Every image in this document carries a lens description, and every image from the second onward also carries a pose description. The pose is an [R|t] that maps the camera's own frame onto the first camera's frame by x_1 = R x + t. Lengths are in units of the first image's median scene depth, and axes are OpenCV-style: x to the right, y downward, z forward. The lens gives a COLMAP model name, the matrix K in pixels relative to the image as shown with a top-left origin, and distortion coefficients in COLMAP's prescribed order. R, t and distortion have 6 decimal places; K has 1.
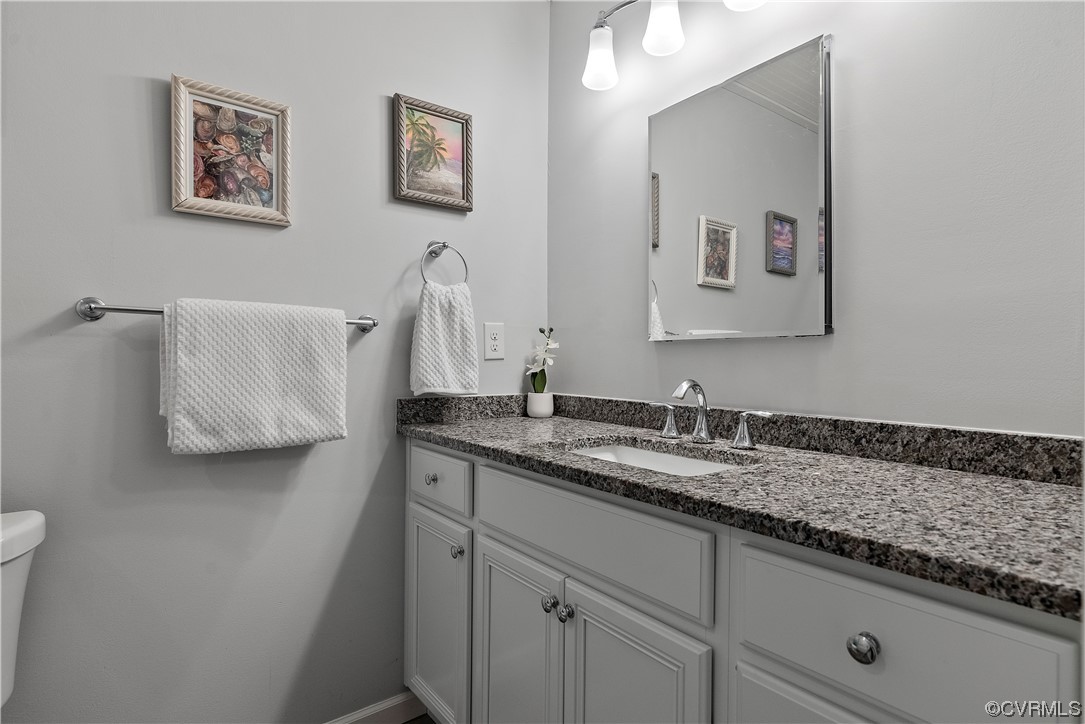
lens RADIAL K [[520.4, 0, 534.4], [0, 520.4, 360.6], [0, 0, 1]] dist [-0.004635, 0.000241]
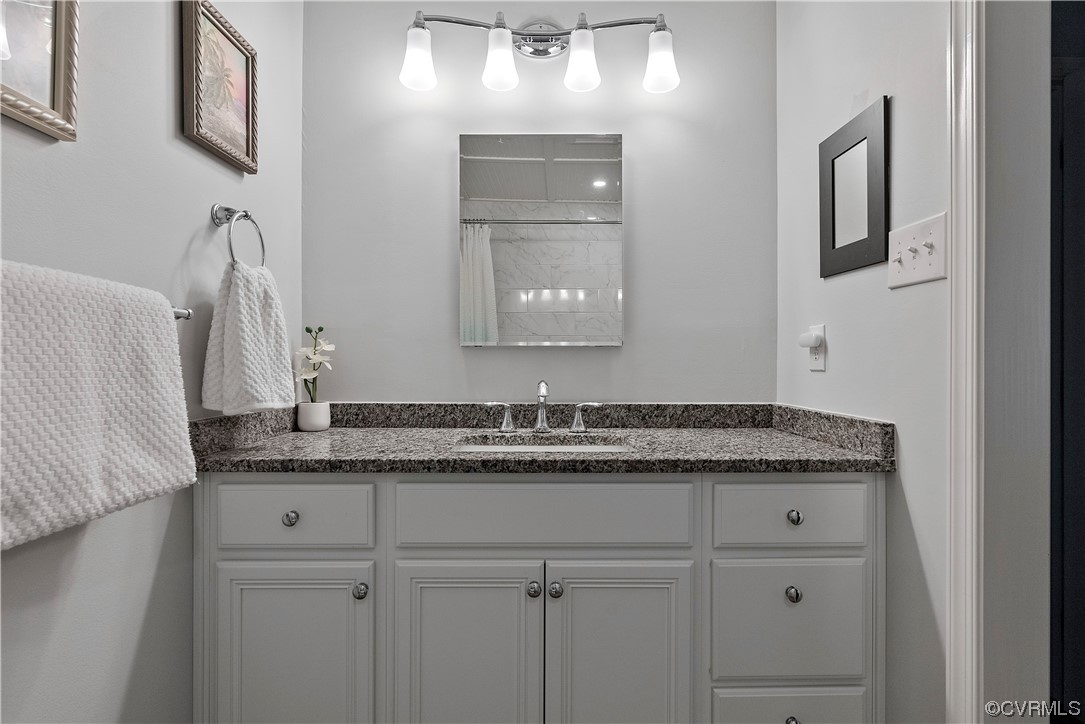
lens RADIAL K [[543.5, 0, 534.6], [0, 543.5, 361.6], [0, 0, 1]] dist [-0.010404, 0.004410]
pose [[0.623202, -0.006351, 0.782035, -0.706010], [0.002424, 0.999978, 0.006188, -0.014968], [-0.782057, -0.001961, 0.623203, 0.237782]]
